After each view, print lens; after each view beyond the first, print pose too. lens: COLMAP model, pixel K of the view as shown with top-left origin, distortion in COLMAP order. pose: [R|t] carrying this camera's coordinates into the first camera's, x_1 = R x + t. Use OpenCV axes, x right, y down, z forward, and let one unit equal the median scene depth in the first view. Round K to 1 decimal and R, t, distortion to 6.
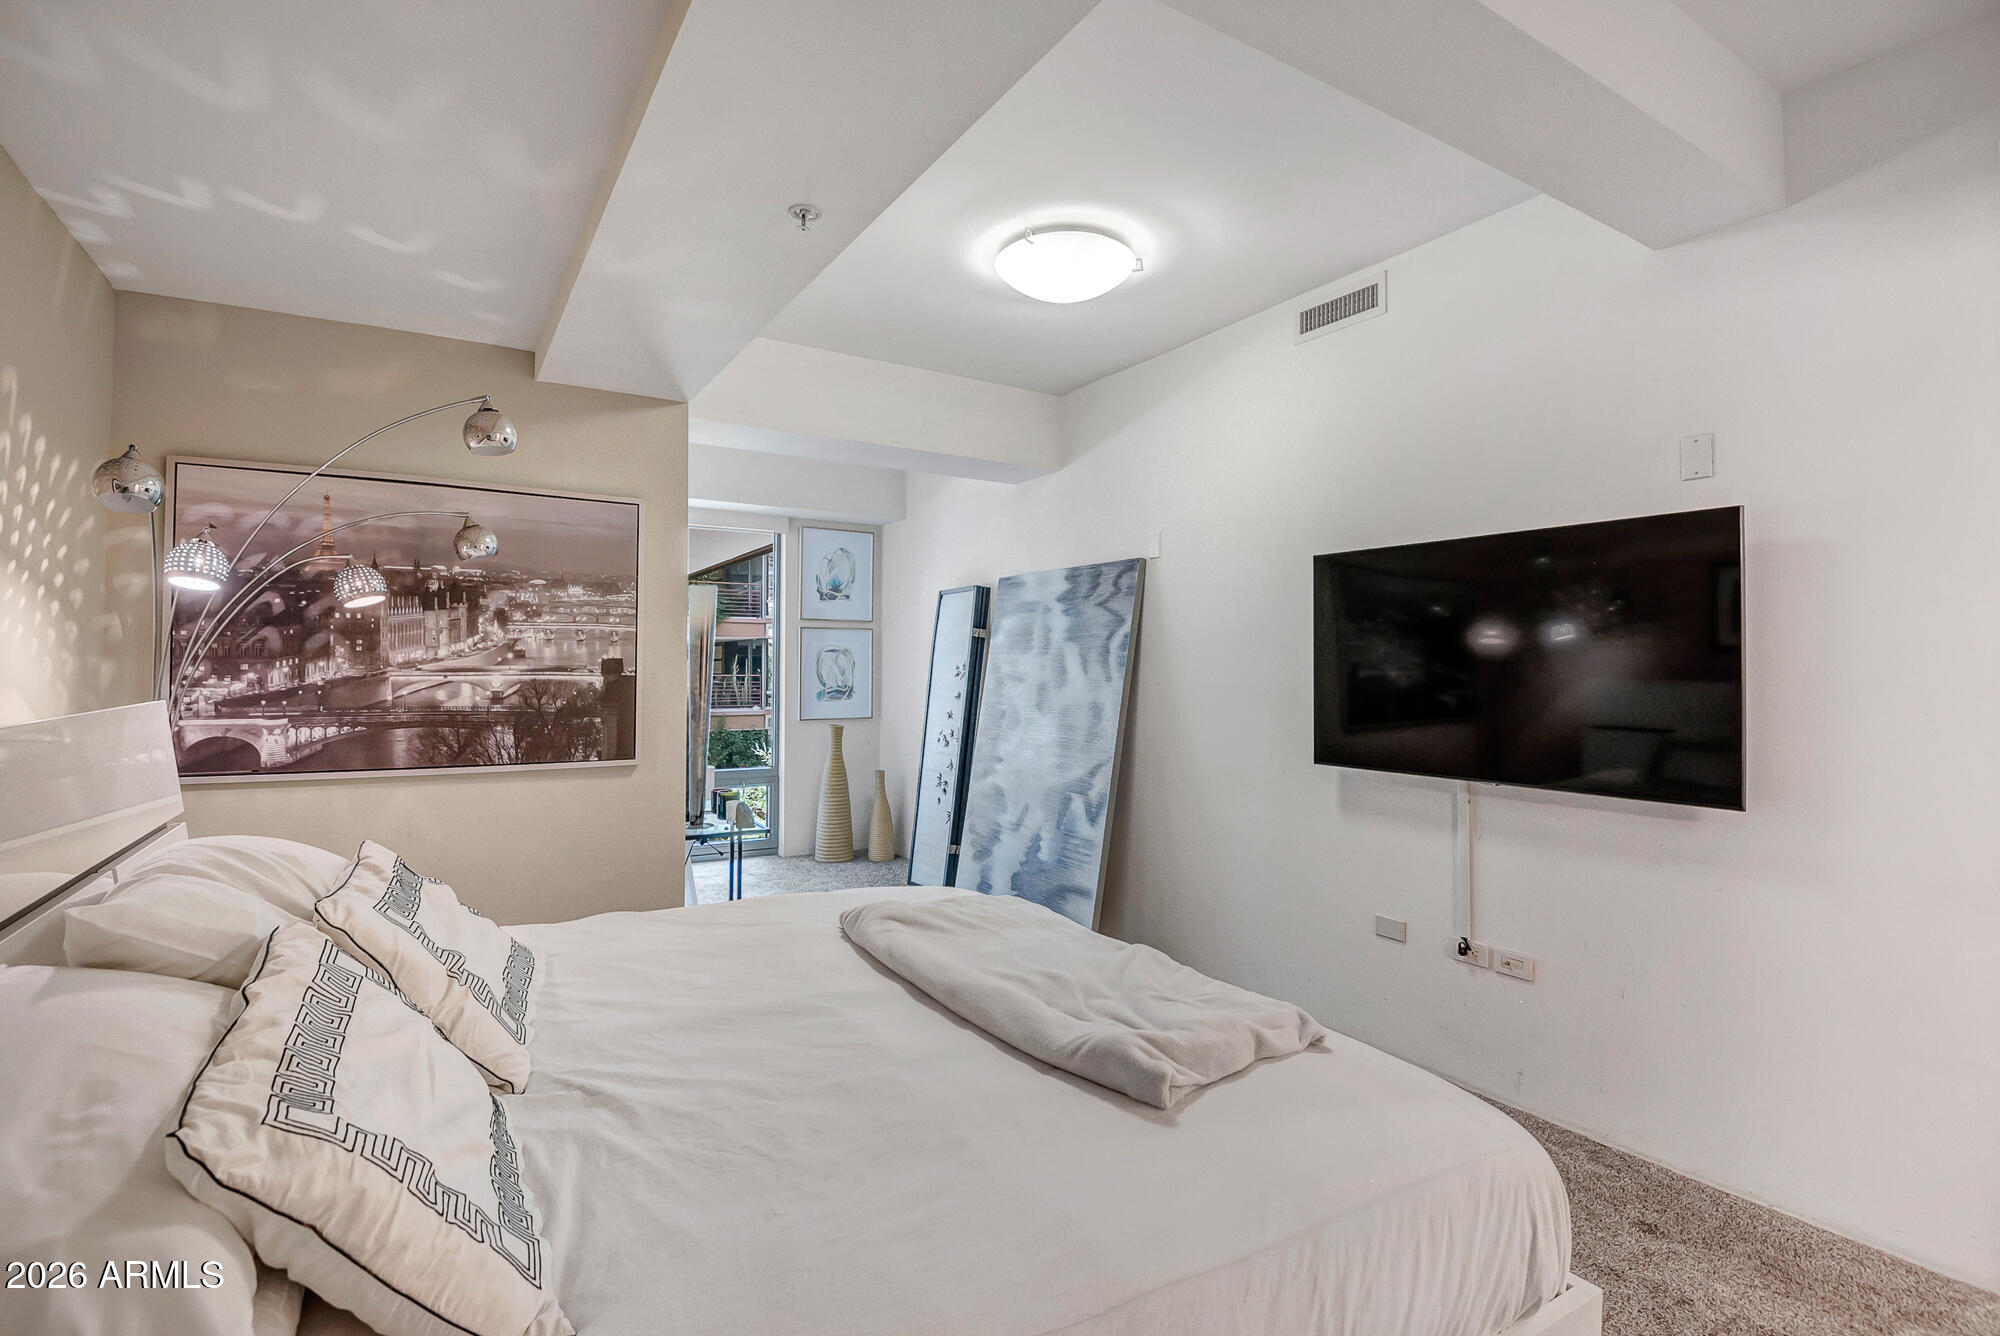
lens RADIAL K [[923.6, 0, 1011.5], [0, 923.6, 659.7], [0, 0, 1]] dist [0.002383, -0.009683]
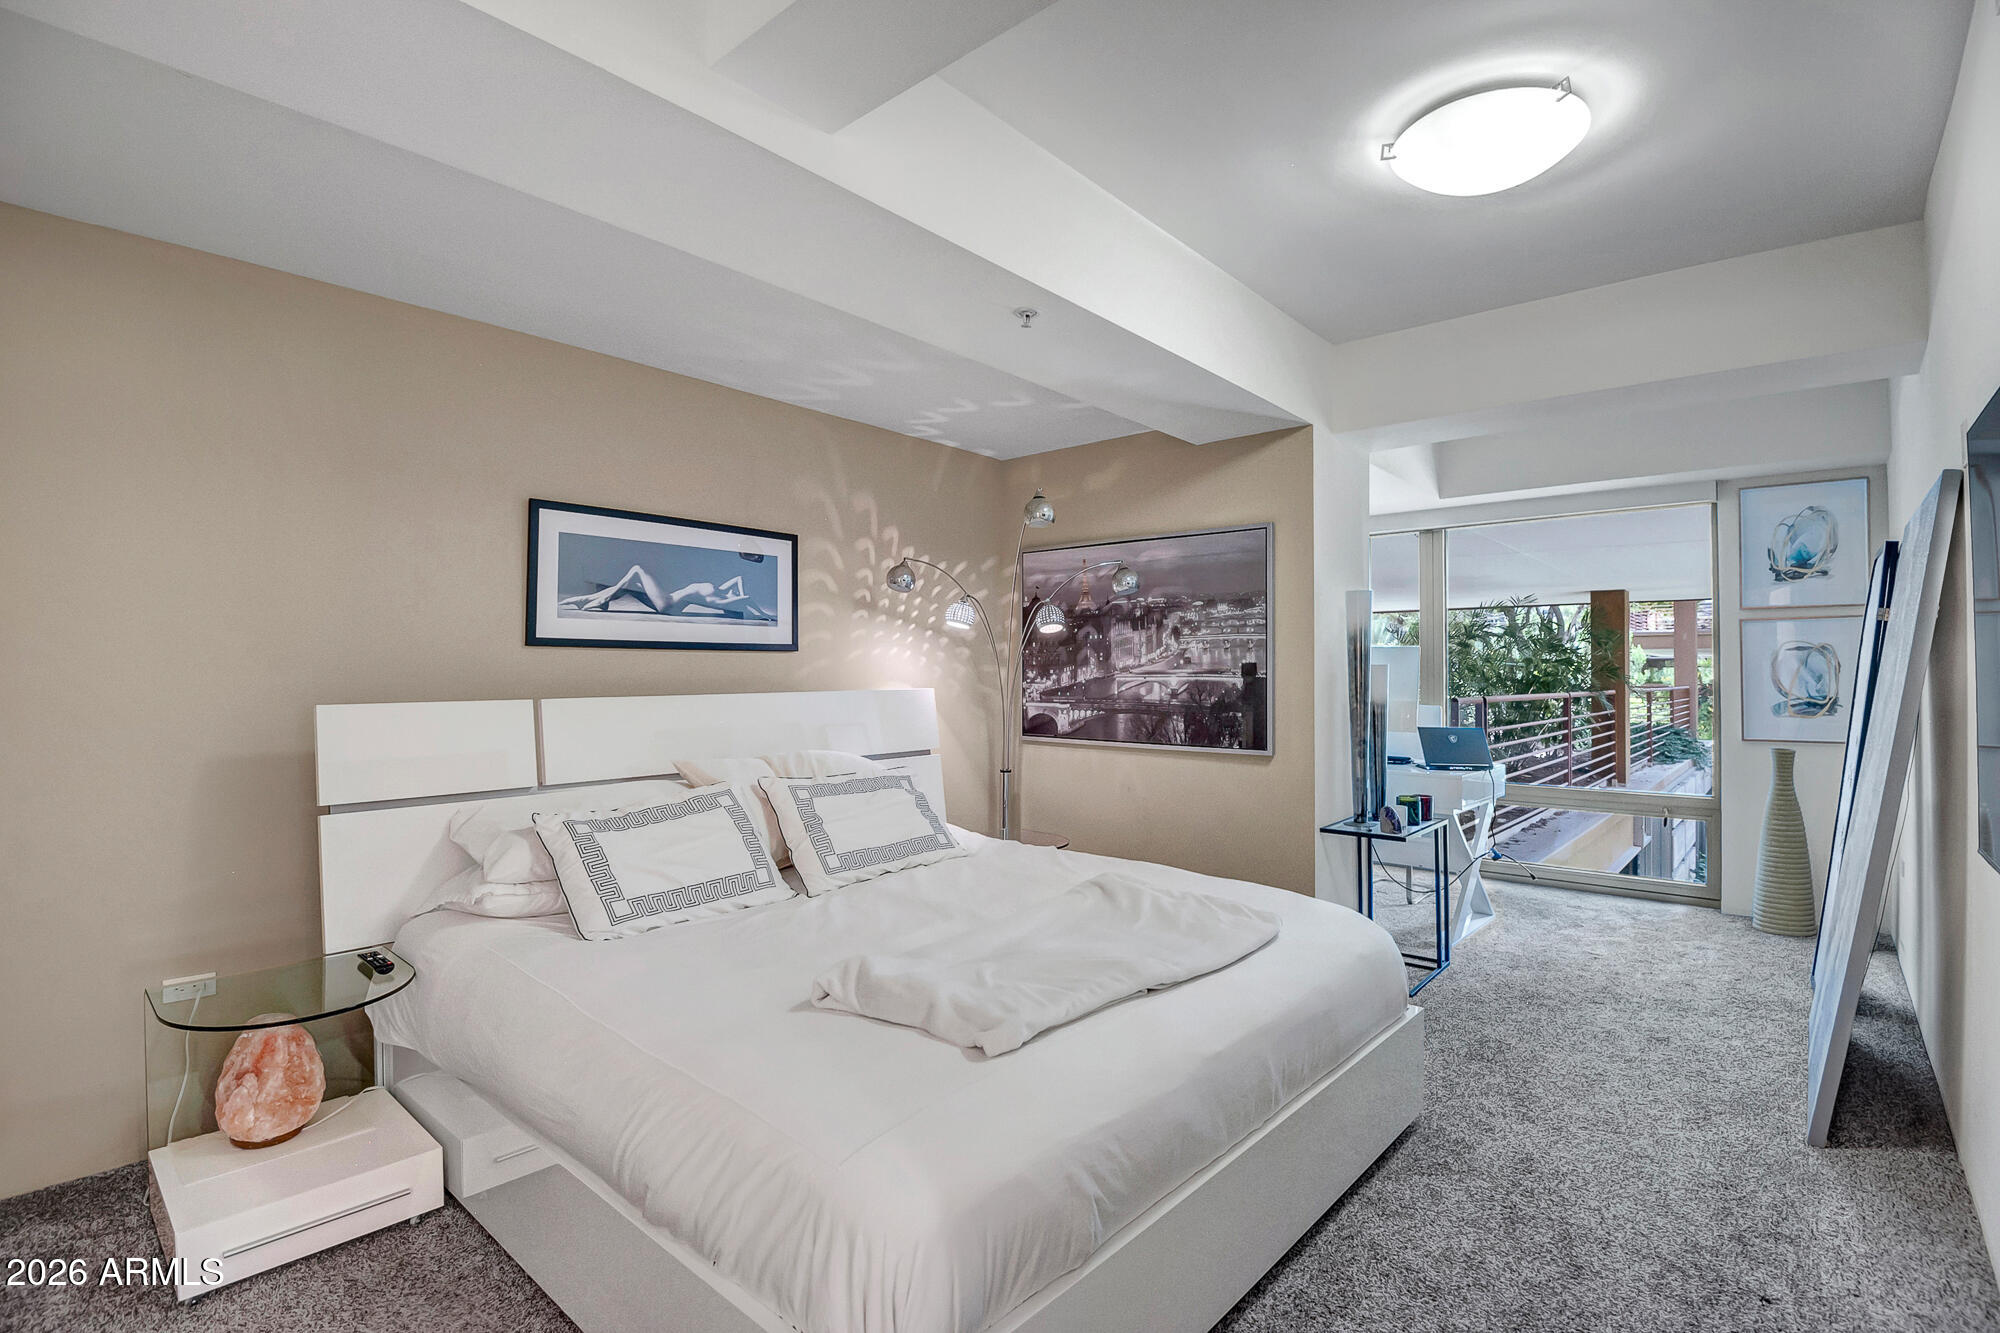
lens RADIAL K [[923.6, 0, 1009.1], [0, 923.6, 673.8], [0, 0, 1]] dist [0.002383, -0.009683]
pose [[0.322324, -0.004704, -0.946618, 0.626395], [0.008995, 0.999958, -0.001907, 0.013065], [0.946587, -0.007900, 0.322353, 0.359650]]
